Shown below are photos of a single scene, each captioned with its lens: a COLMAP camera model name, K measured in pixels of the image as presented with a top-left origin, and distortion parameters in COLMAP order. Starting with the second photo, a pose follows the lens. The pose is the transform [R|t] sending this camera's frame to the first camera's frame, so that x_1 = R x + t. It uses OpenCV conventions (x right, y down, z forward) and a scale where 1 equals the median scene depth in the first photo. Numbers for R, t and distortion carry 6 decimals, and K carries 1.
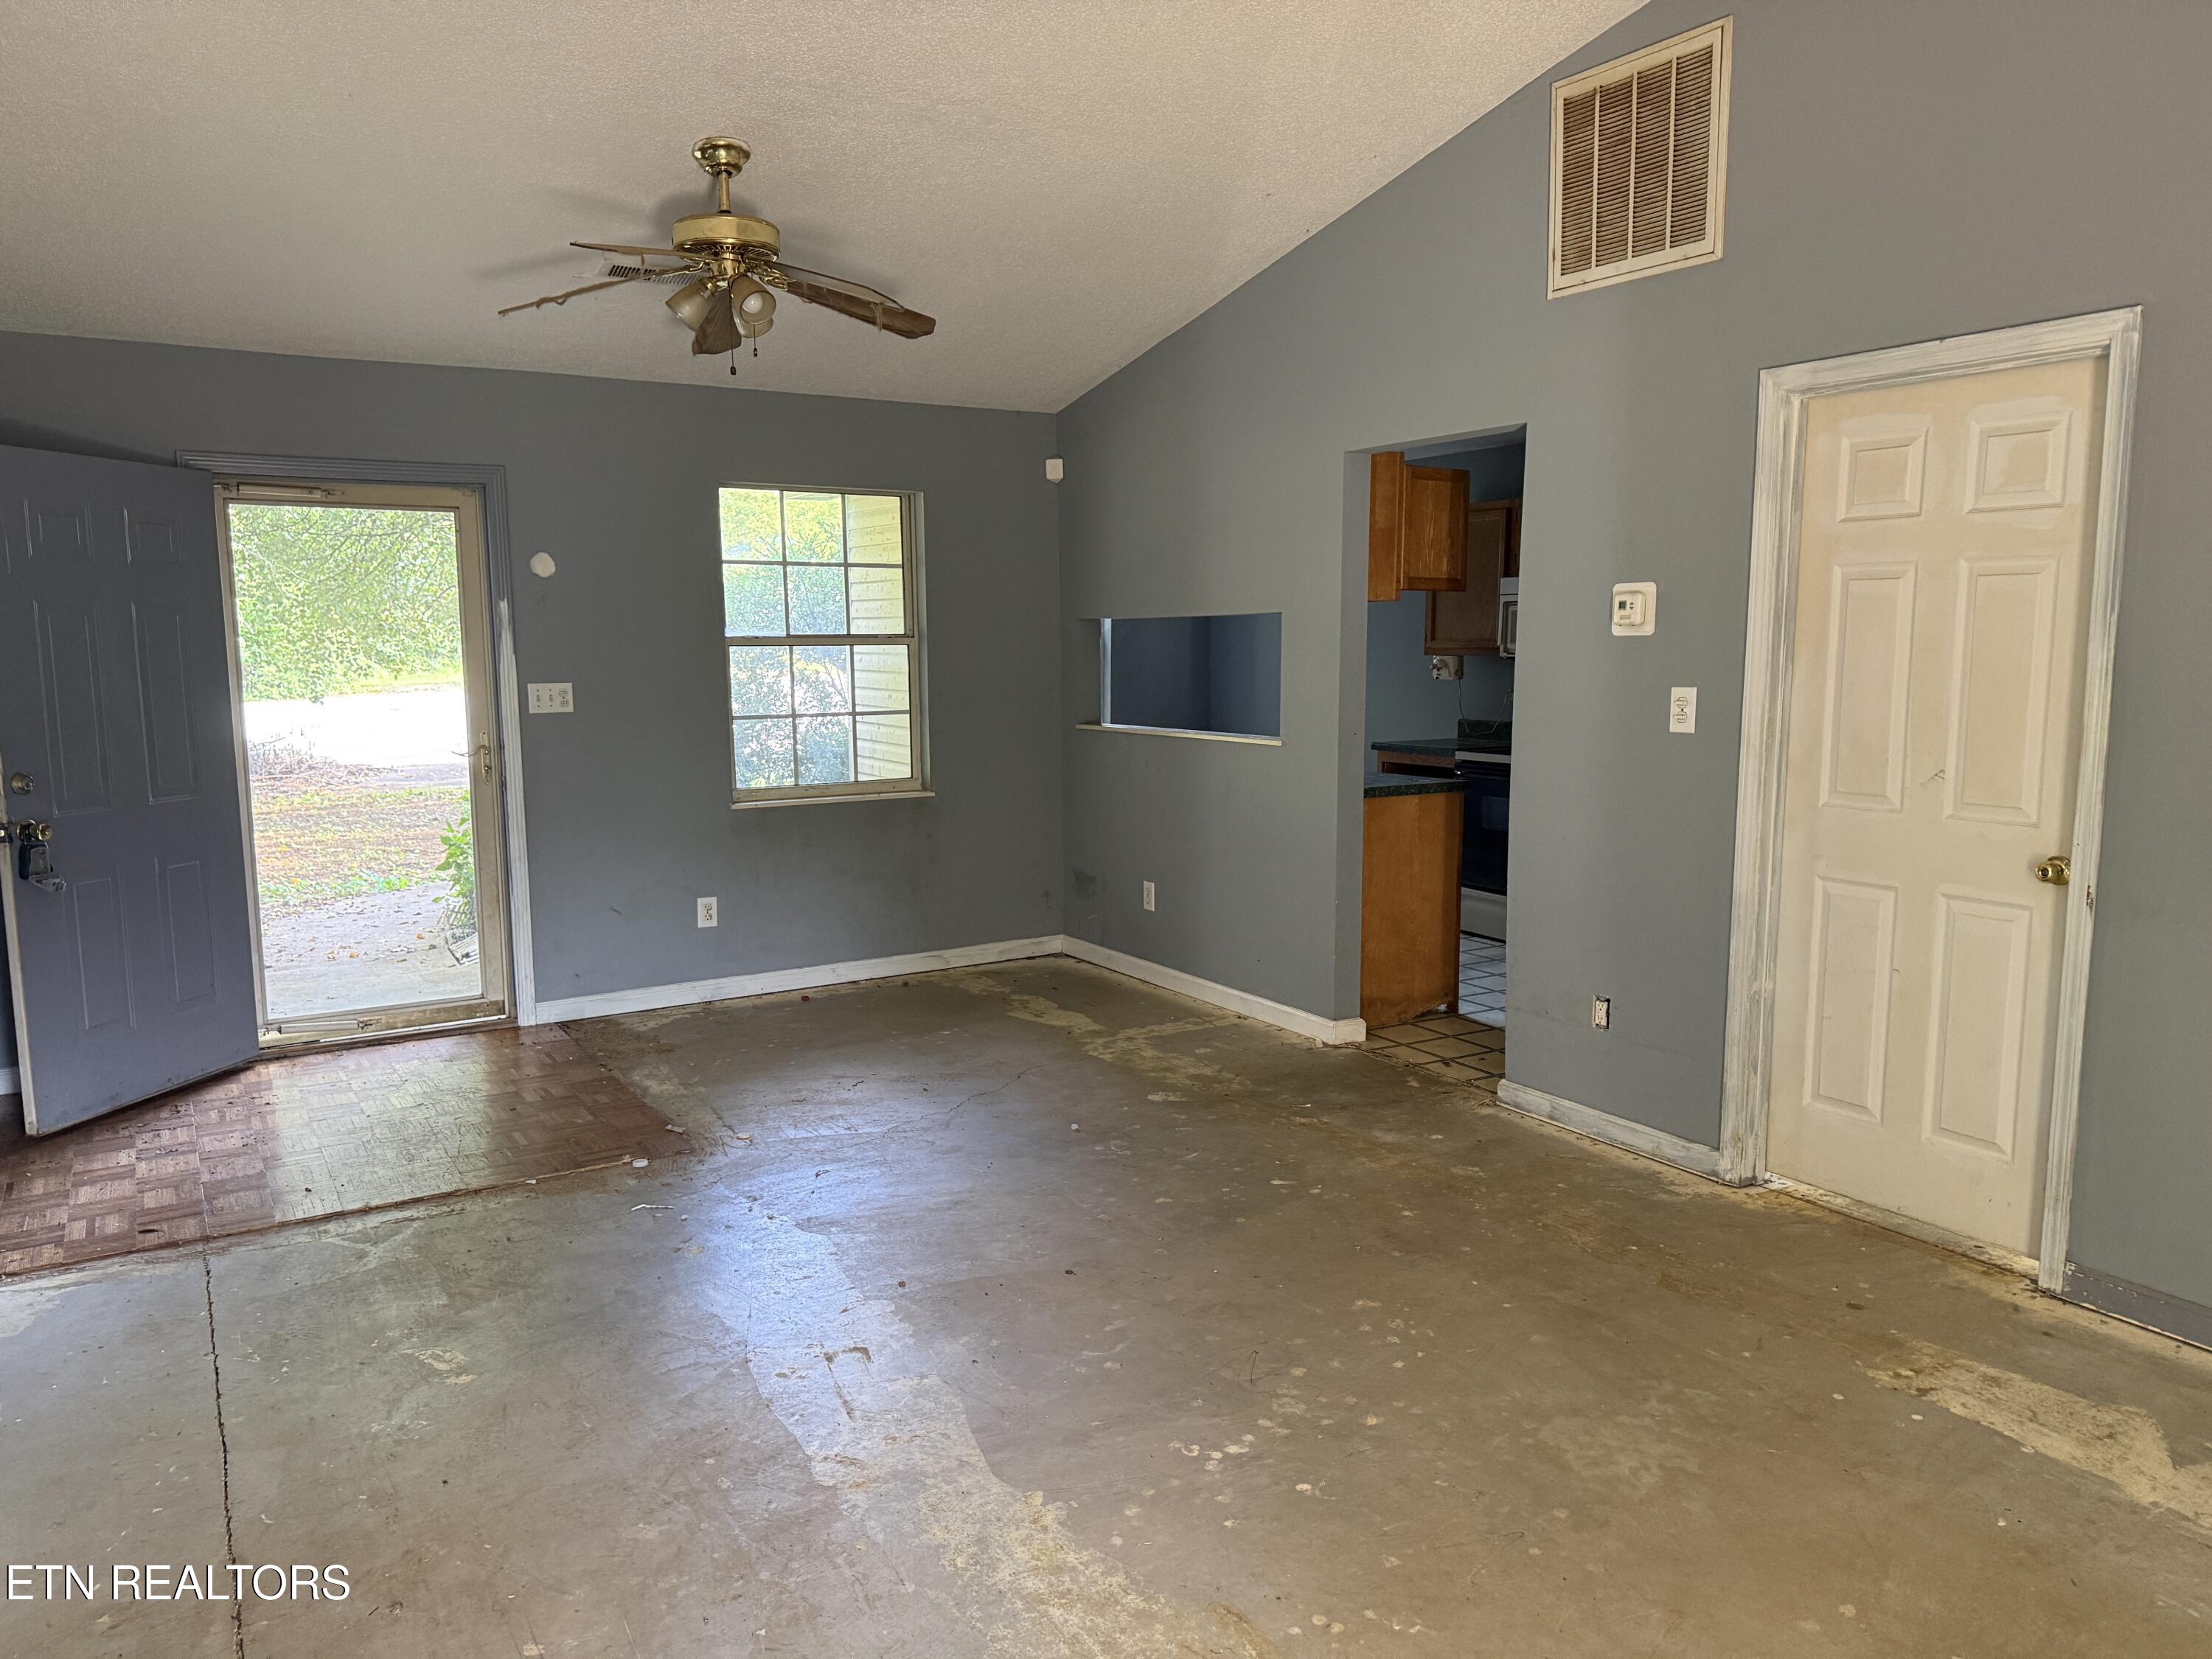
lens RADIAL K [[1522.6, 0, 1106.4], [0, 1522.6, 844.3], [0, 0, 1]] dist [-0.001401, -0.015028]
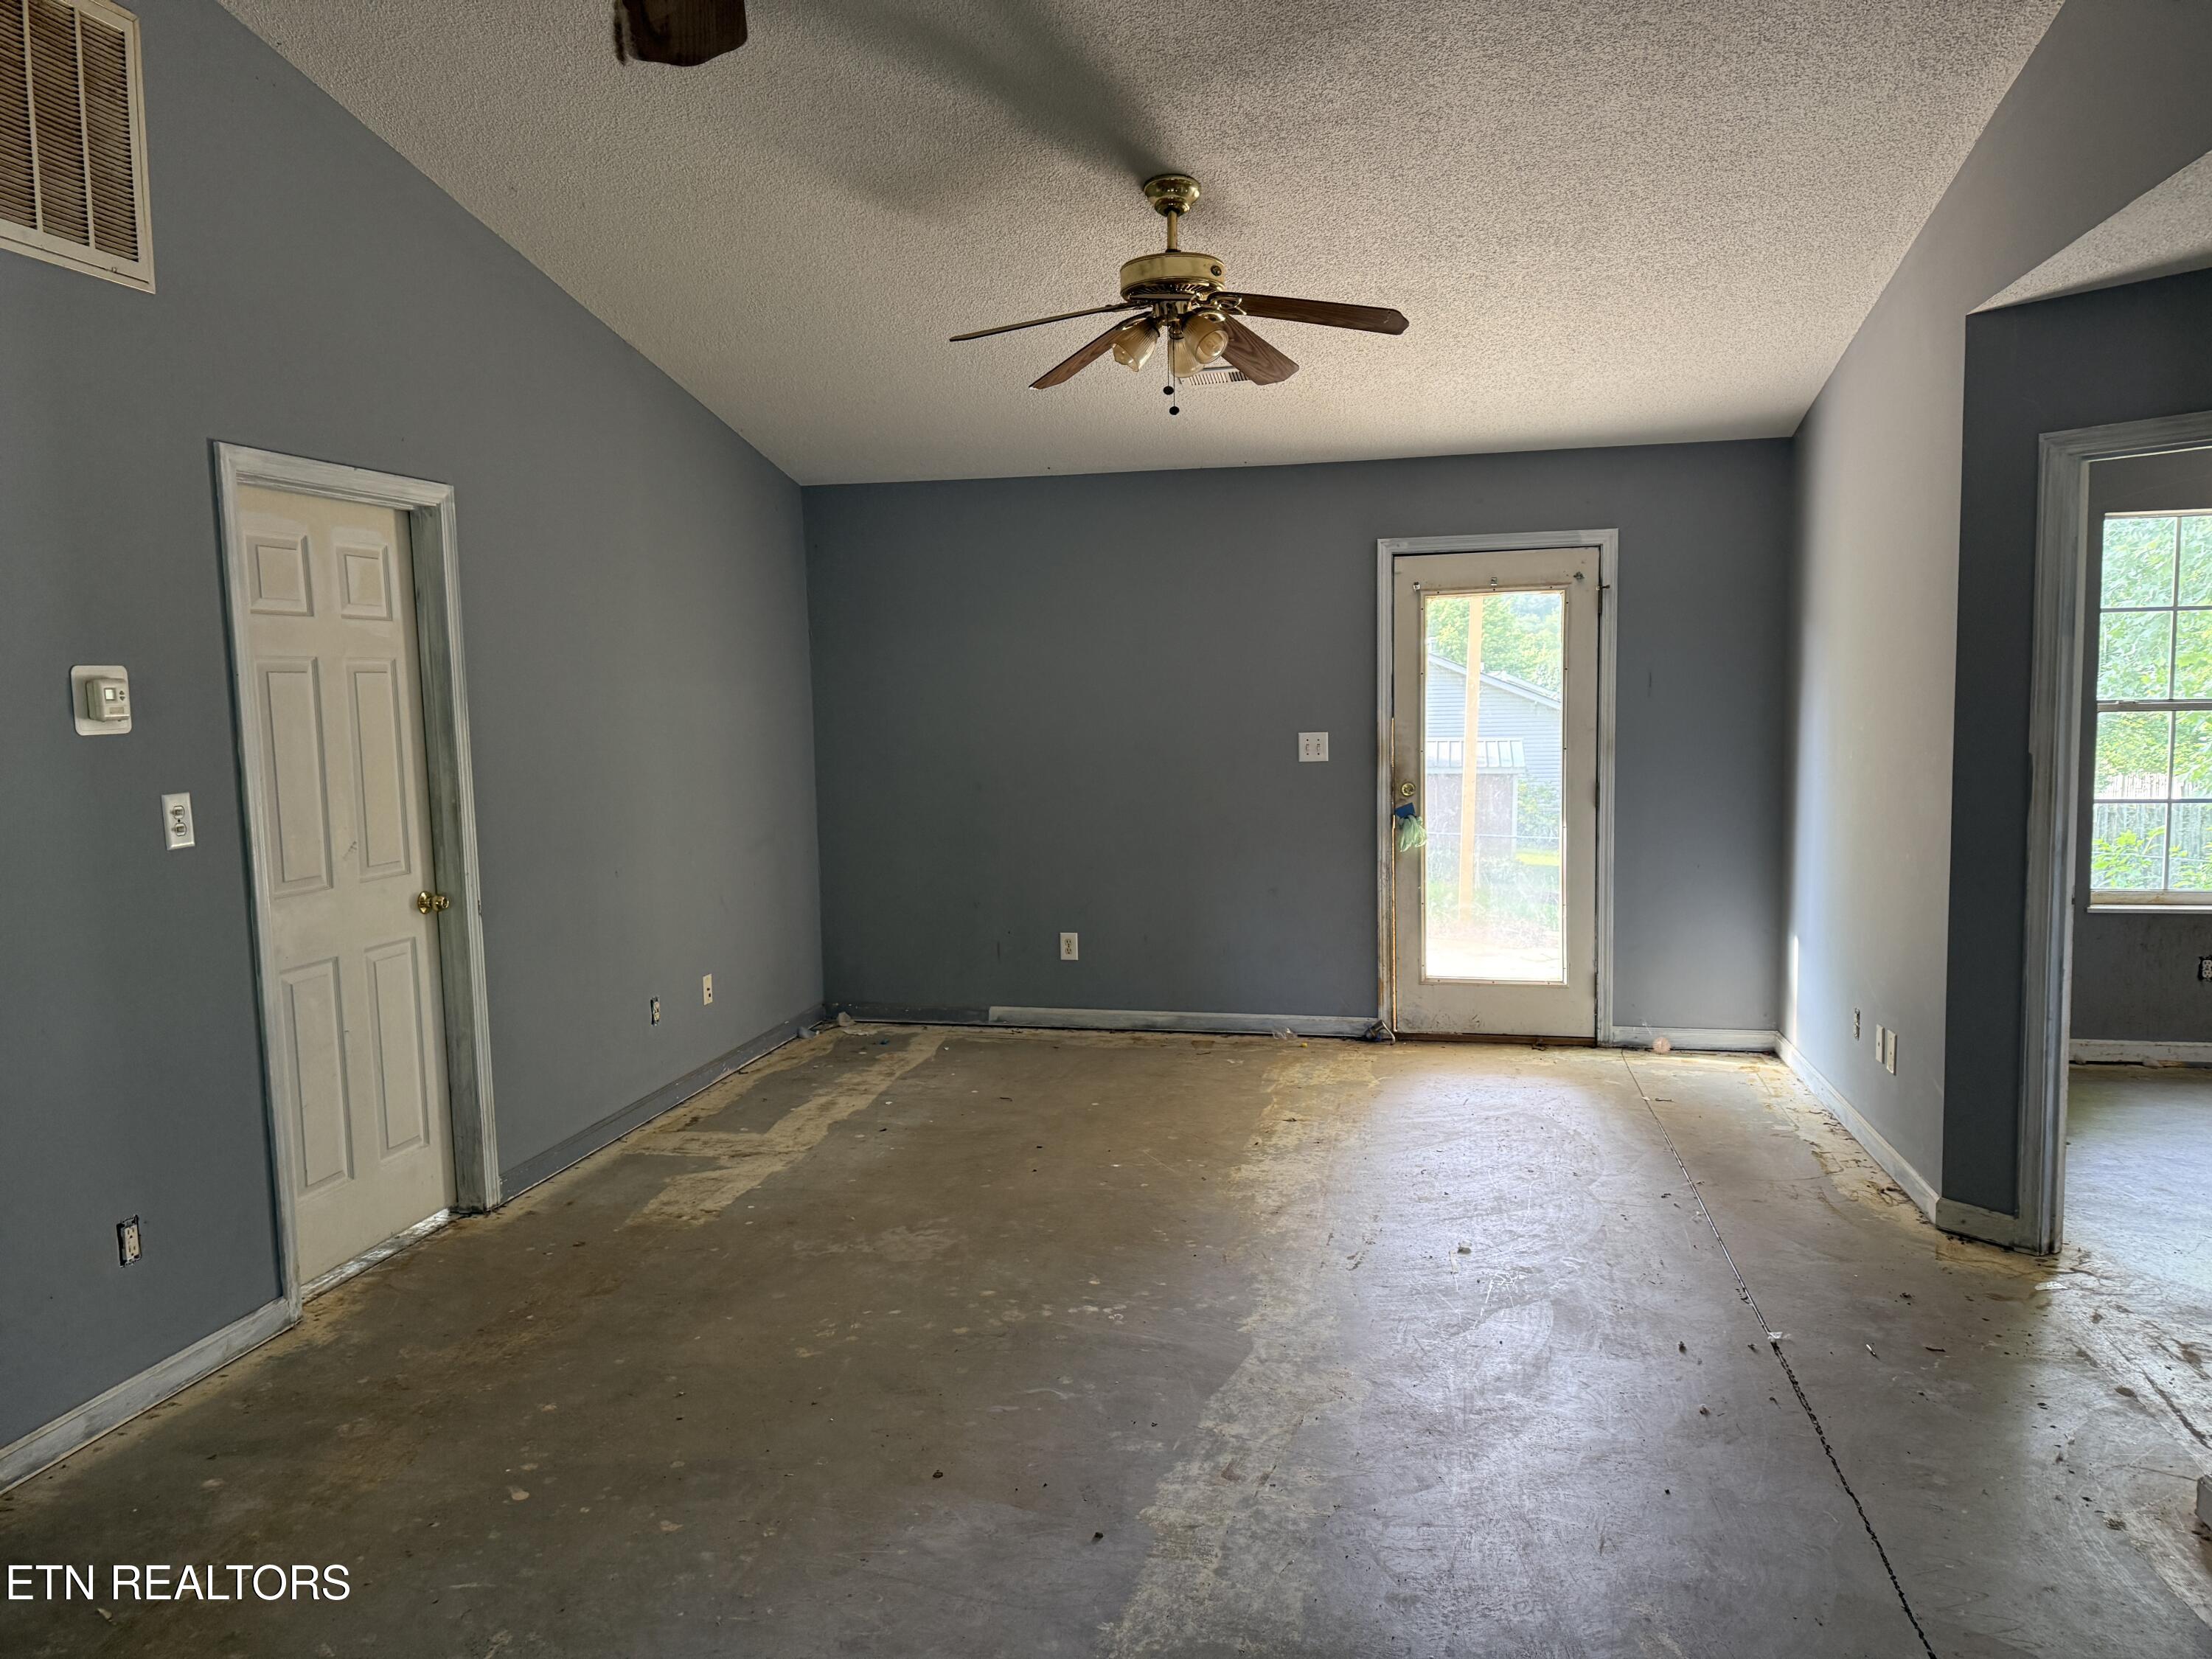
lens RADIAL K [[1522.6, 0, 1107.0], [0, 1522.6, 824.1], [0, 0, 1]] dist [-0.001401, -0.015028]
pose [[-0.732616, -0.041560, 0.679372, -0.578855], [0.116935, 0.975608, 0.185783, -0.189623], [-0.670522, 0.215550, -0.709886, 1.306572]]
